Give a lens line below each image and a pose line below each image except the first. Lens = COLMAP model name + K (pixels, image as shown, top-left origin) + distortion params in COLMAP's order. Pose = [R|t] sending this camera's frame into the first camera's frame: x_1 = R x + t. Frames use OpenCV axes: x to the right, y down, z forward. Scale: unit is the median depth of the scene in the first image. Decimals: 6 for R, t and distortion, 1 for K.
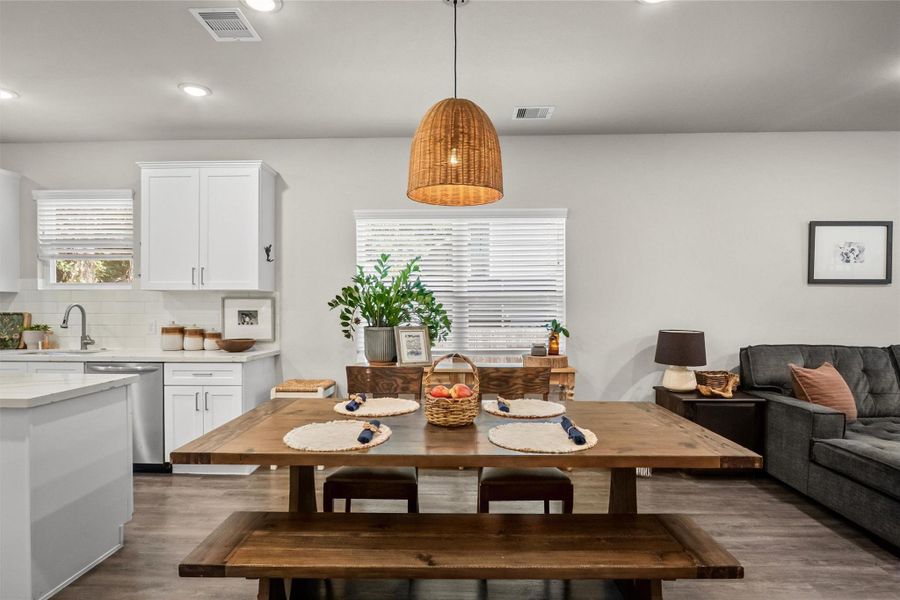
lens RADIAL K [[475.4, 0, 463.4], [0, 475.4, 306.0], [0, 0, 1]] dist [-0.010985, 0.002072]
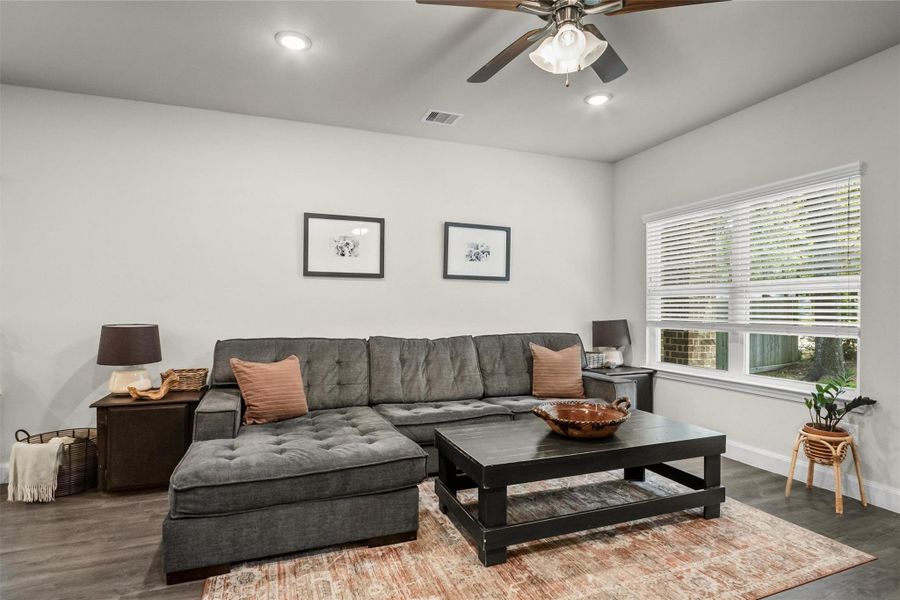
lens RADIAL K [[475.4, 0, 459.1], [0, 475.4, 293.7], [0, 0, 1]] dist [-0.010985, 0.002072]
pose [[0.918850, 0.012543, 0.394407, 0.639905], [-0.007623, 0.999872, -0.014038, 0.001775], [-0.394533, 0.009892, 0.918829, -0.039617]]
